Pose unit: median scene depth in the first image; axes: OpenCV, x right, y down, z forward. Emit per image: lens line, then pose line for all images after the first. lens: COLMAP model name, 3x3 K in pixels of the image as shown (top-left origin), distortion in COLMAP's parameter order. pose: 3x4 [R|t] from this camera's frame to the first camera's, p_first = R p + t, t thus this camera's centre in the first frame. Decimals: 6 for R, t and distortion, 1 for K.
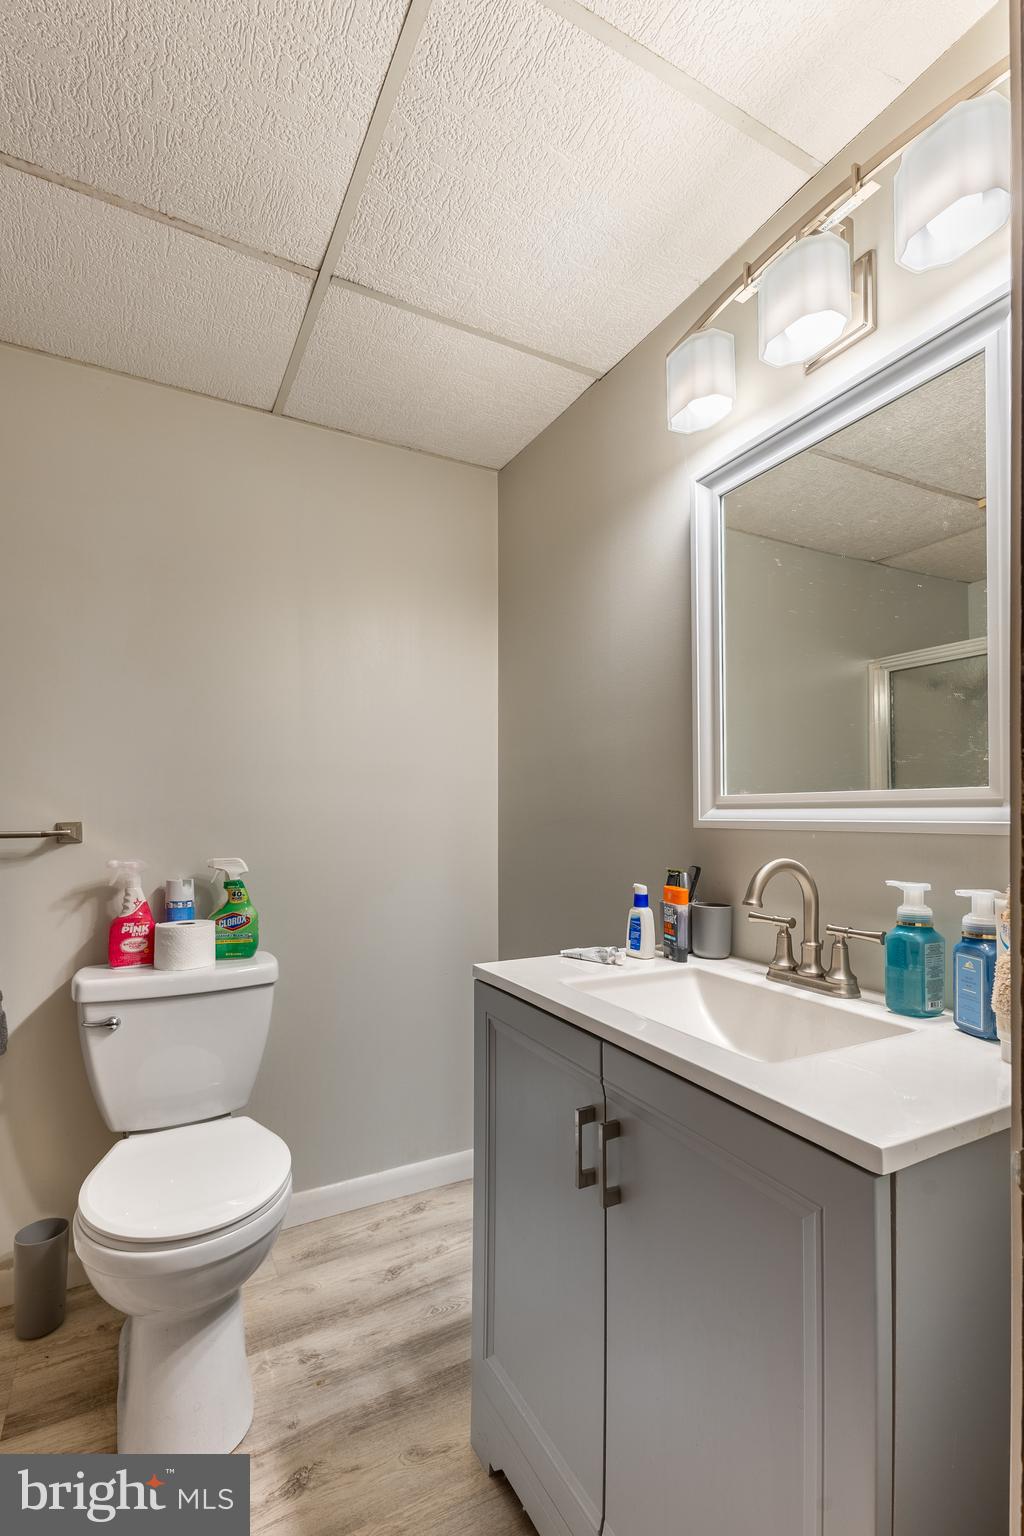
lens RADIAL K [[697.8, 0, 514.5], [0, 697.8, 785.4], [0, 0, 1]] dist [0.008936, -0.000863]
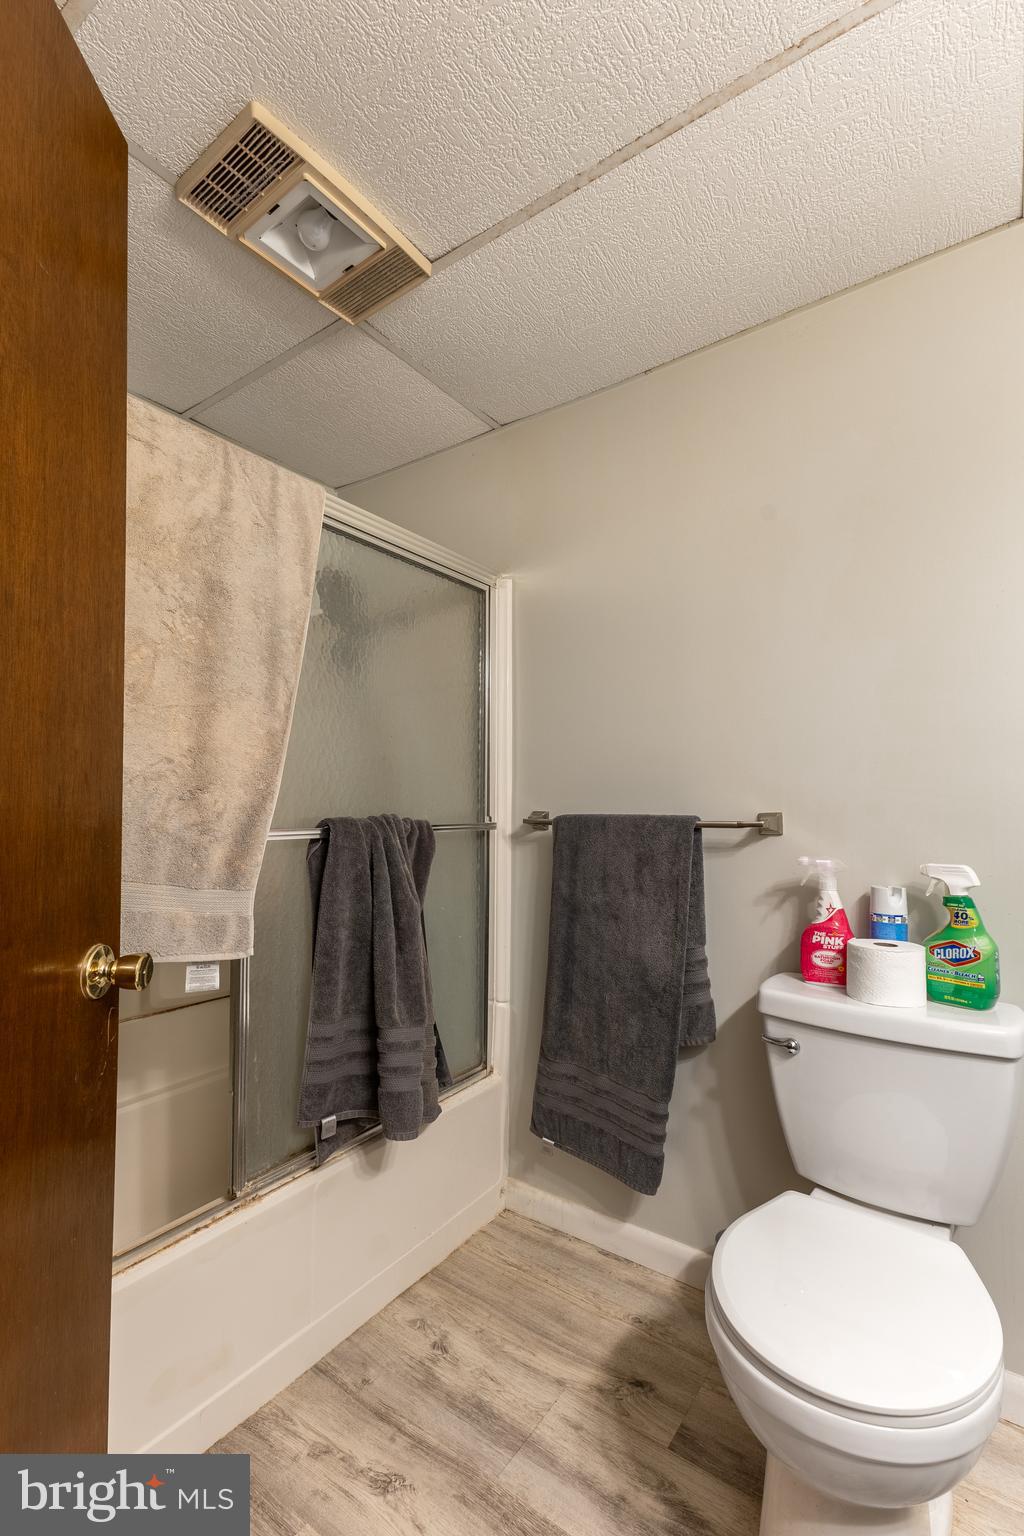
lens RADIAL K [[697.8, 0, 514.5], [0, 697.8, 785.4], [0, 0, 1]] dist [0.008936, -0.000863]
pose [[0.447335, -0.023467, -0.894059, 0.044730], [0.031940, 0.999437, -0.010252, 0.015156], [0.893796, -0.023970, 0.447832, 0.282950]]
